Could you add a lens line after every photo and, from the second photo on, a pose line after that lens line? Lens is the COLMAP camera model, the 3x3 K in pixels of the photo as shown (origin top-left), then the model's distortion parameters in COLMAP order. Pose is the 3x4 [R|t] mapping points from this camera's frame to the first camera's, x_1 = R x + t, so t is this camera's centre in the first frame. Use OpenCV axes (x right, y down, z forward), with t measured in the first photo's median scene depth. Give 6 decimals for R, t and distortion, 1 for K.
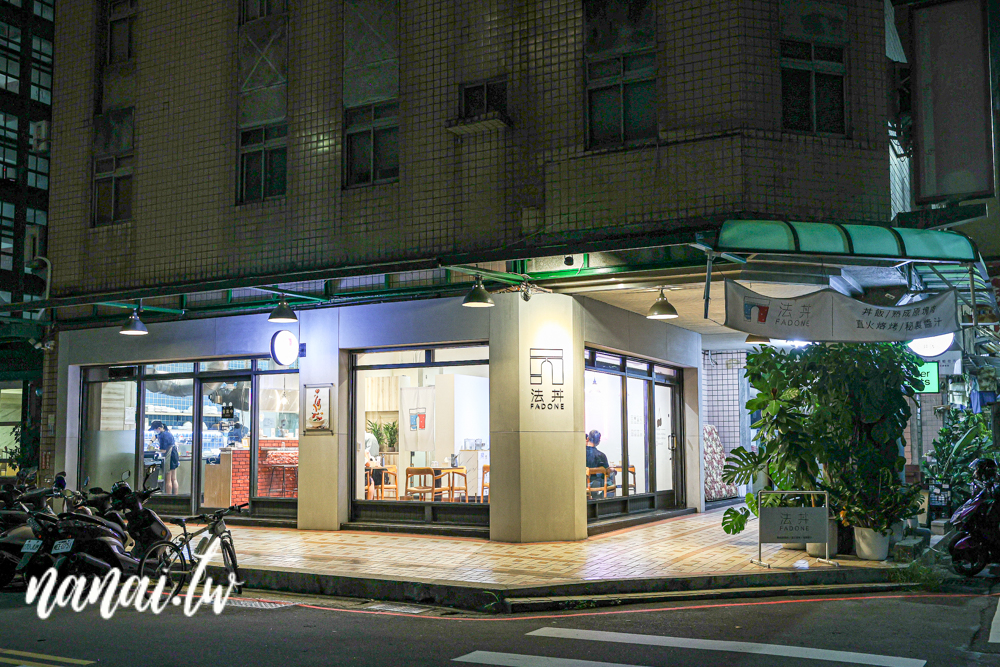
lens RADIAL K [[996.6, 0, 500.0], [0, 996.6, 333.5], [0, 0, 1]] dist [-0.000281, -0.000089]
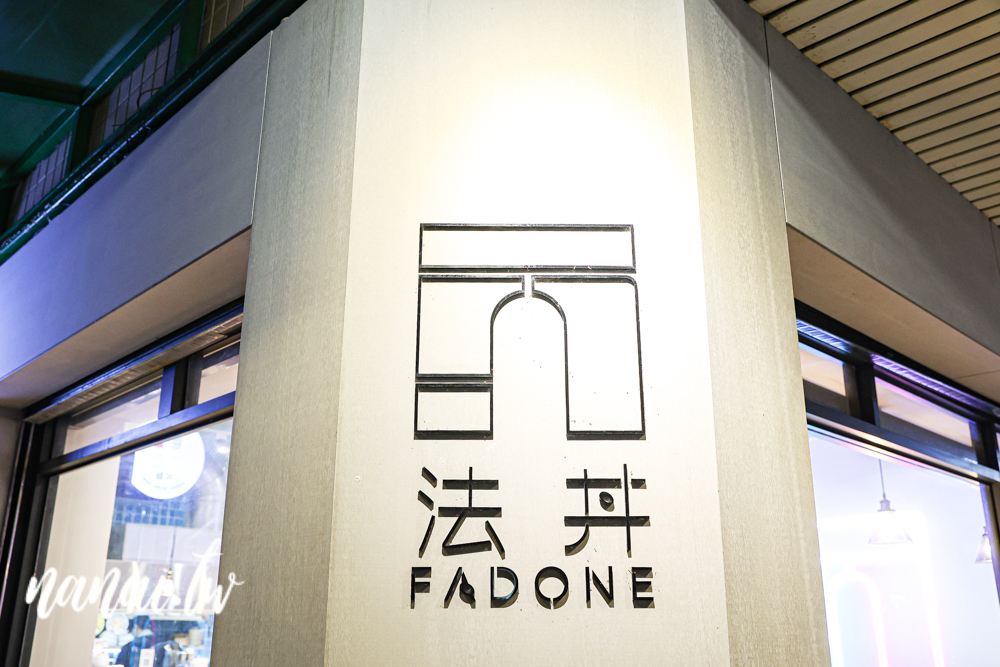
lens RADIAL K [[909.4, 0, 500.0], [0, 909.4, 333.5], [0, 0, 1]] dist [-0.002024, -0.001053]
pose [[0.955250, -0.089525, -0.281927, 0.083714], [0.024647, 0.973876, -0.225740, 0.066910], [0.294771, 0.208689, 0.932501, 0.866415]]
